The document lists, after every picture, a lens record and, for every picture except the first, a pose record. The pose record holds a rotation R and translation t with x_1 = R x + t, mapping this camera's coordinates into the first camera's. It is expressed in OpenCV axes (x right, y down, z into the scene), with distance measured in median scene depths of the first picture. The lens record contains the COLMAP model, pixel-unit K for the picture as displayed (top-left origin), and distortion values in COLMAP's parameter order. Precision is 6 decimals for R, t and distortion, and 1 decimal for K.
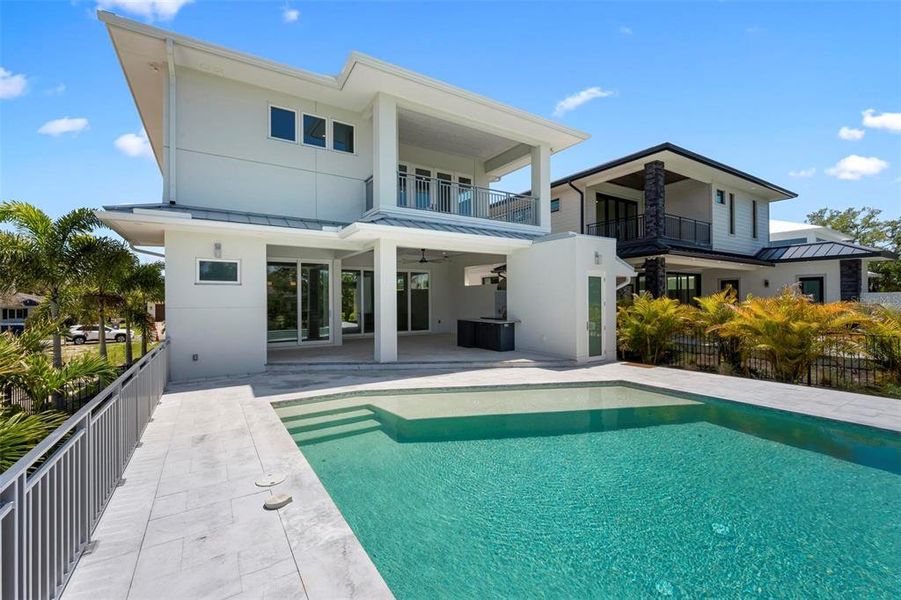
lens RADIAL K [[380.8, 0, 453.1], [0, 380.8, 301.1], [0, 0, 1]] dist [-0.004940, -0.000191]
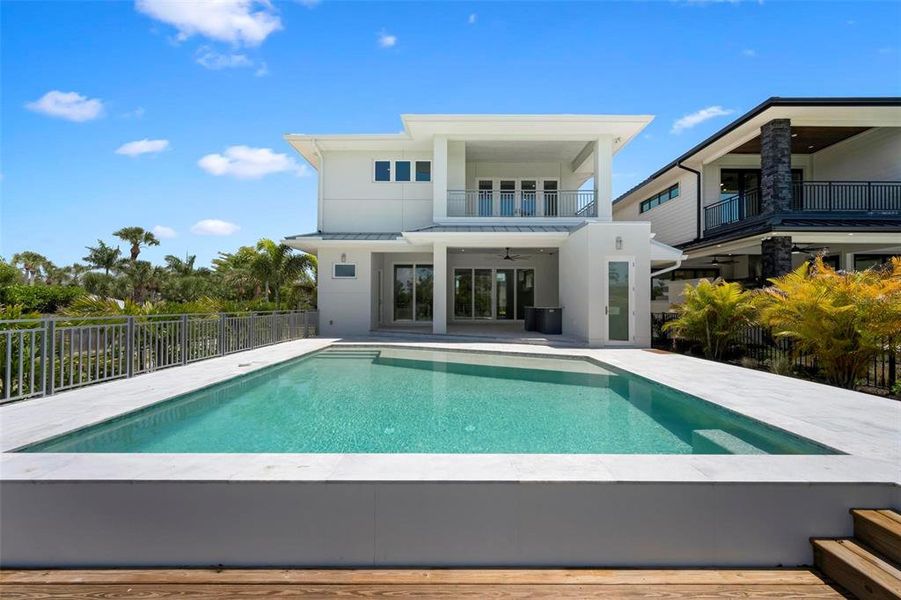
lens RADIAL K [[356.6, 0, 451.2], [0, 356.6, 303.0], [0, 0, 1]] dist [-0.006162, -0.000096]
pose [[0.844300, 0.007104, -0.535824, 0.503963], [-0.007962, 0.999968, 0.000712, 0.047695], [0.535811, 0.003665, 0.844330, -0.035487]]
